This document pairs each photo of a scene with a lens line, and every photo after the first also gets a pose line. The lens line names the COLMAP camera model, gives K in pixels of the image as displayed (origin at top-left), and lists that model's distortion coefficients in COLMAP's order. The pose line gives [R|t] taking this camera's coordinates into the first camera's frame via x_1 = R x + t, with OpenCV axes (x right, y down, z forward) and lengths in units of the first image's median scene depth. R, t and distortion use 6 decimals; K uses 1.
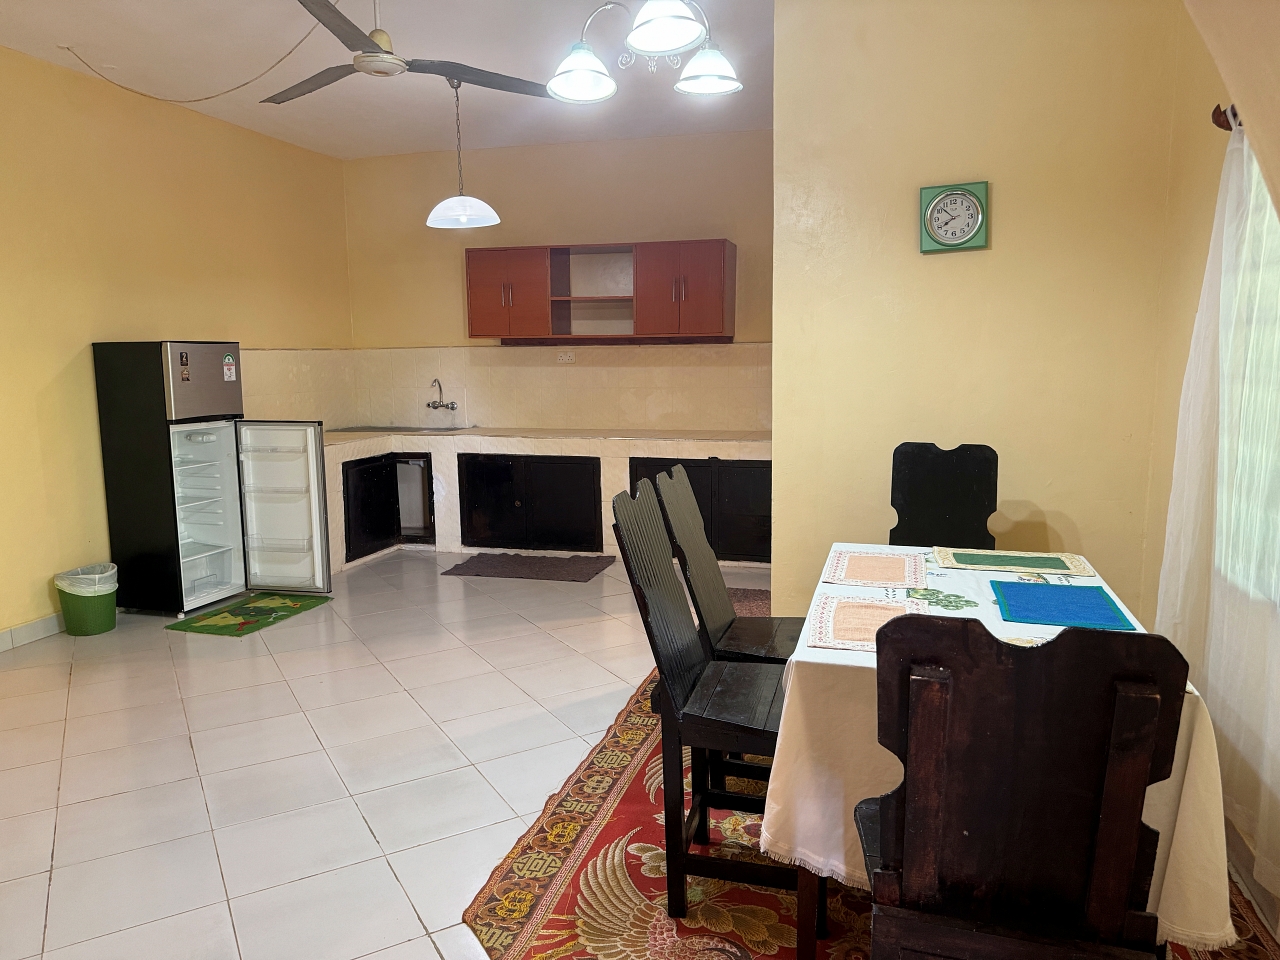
lens RADIAL K [[894.2, 0, 640.0], [0, 894.2, 480.0], [0, 0, 1]] dist [0.093381, -0.138320]
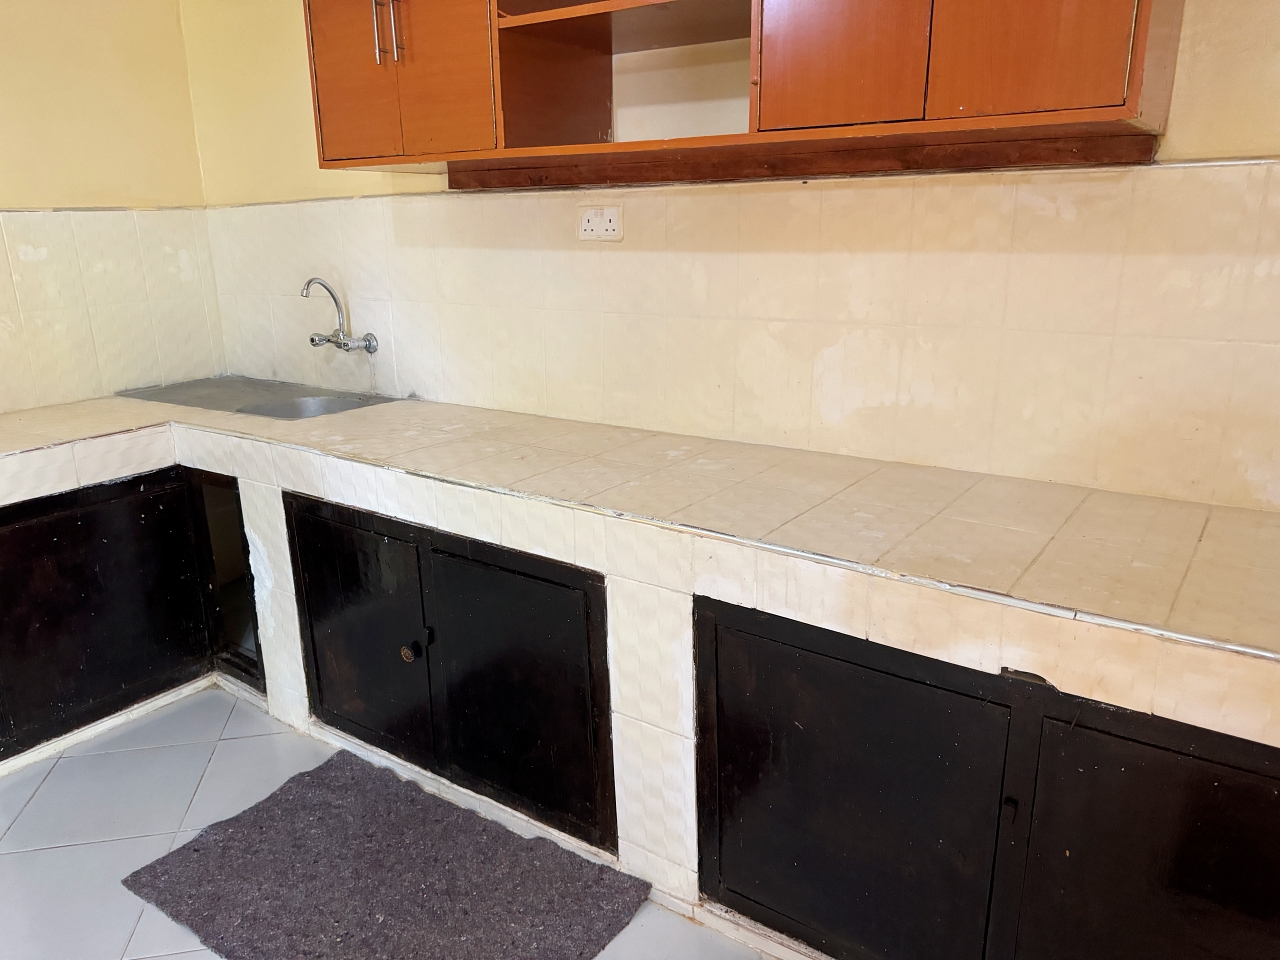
lens RADIAL K [[894.2, 0, 640.0], [0, 894.2, 480.0], [0, 0, 1]] dist [0.093381, -0.138320]
pose [[0.947725, 0.083676, -0.307922, 0.051518], [-0.038257, 0.987840, 0.150692, -0.096405], [0.316787, -0.131034, 0.939402, 0.698581]]
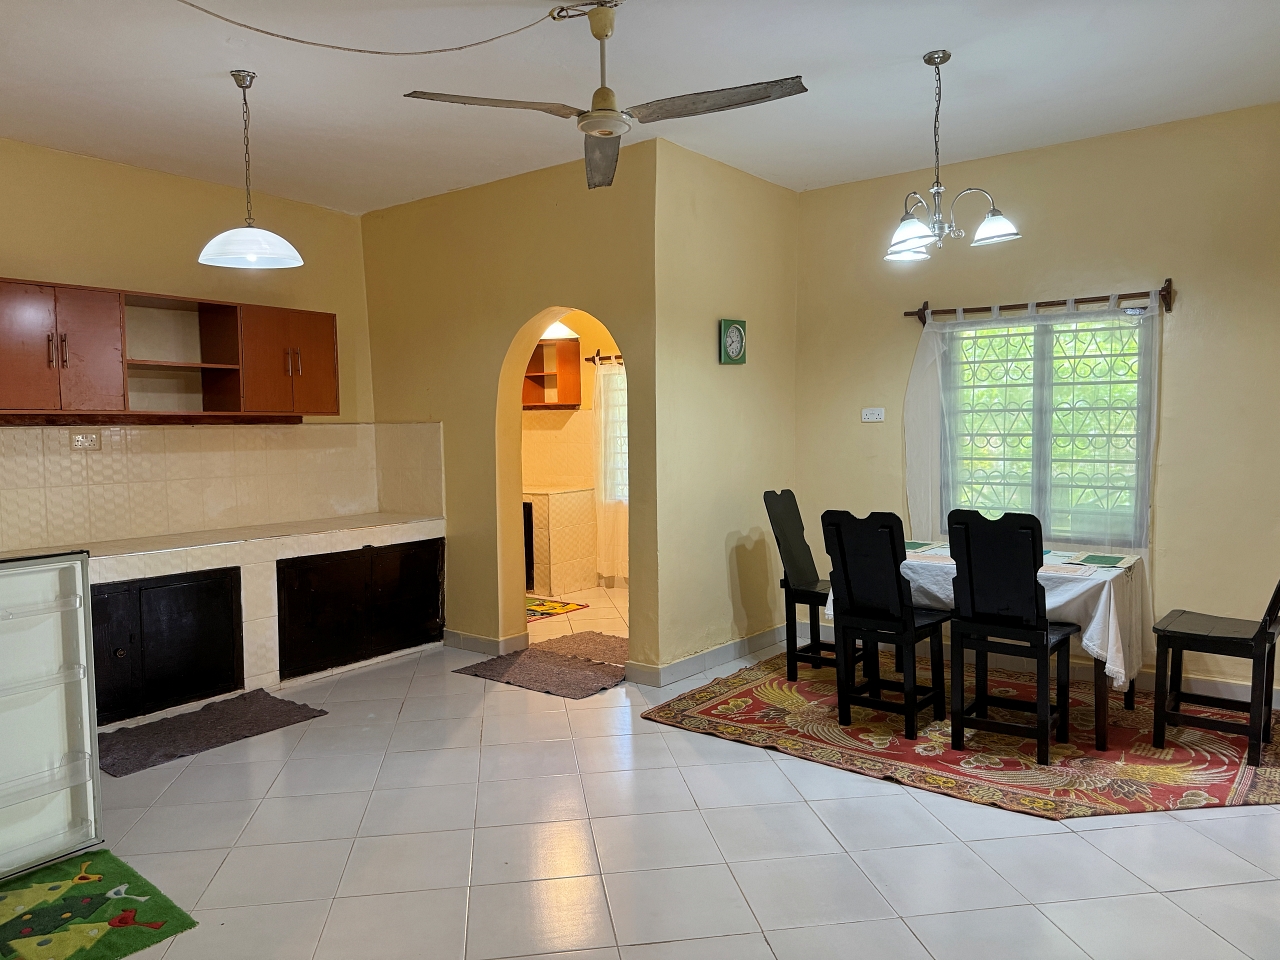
lens RADIAL K [[894.2, 0, 640.0], [0, 894.2, 480.0], [0, 0, 1]] dist [0.093381, -0.138320]
pose [[0.370827, -0.052609, 0.927210, -0.618937], [0.139097, 0.990279, 0.000557, -0.049611], [-0.918226, 0.128766, 0.374540, 0.354062]]
